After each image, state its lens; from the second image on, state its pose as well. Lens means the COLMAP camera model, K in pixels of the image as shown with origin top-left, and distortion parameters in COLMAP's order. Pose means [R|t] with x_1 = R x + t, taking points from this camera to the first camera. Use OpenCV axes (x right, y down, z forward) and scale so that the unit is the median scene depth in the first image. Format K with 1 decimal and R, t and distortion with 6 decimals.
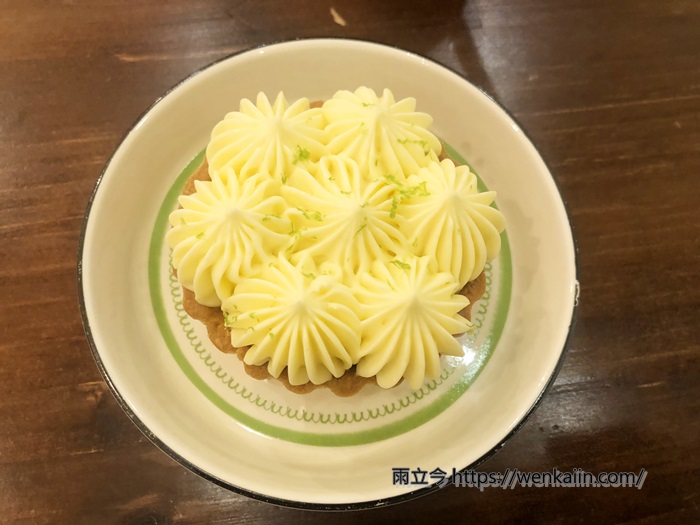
lens RADIAL K [[602.8, 0, 350.5], [0, 602.8, 241.4], [0, 0, 1]] dist [0.001707, -0.052705]
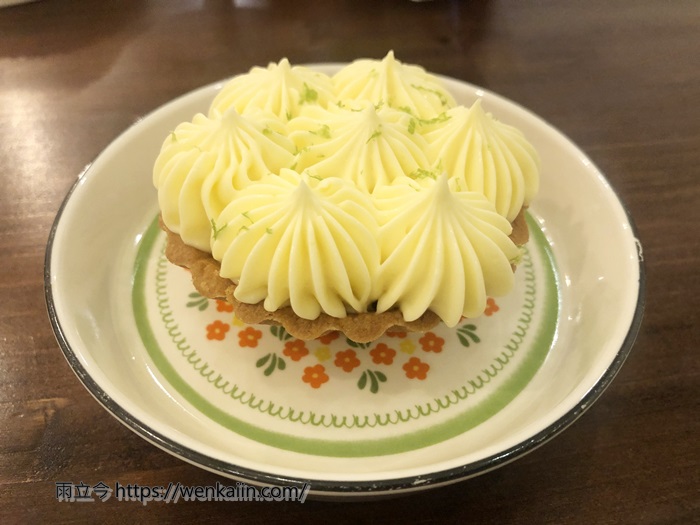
lens RADIAL K [[602.8, 0, 350.5], [0, 602.8, 241.4], [0, 0, 1]] dist [0.001707, -0.052705]
pose [[0.999162, -0.035192, -0.020885, -0.005231], [0.023777, 0.914612, -0.403632, 0.434481], [0.033306, 0.402798, 0.914683, 0.244366]]
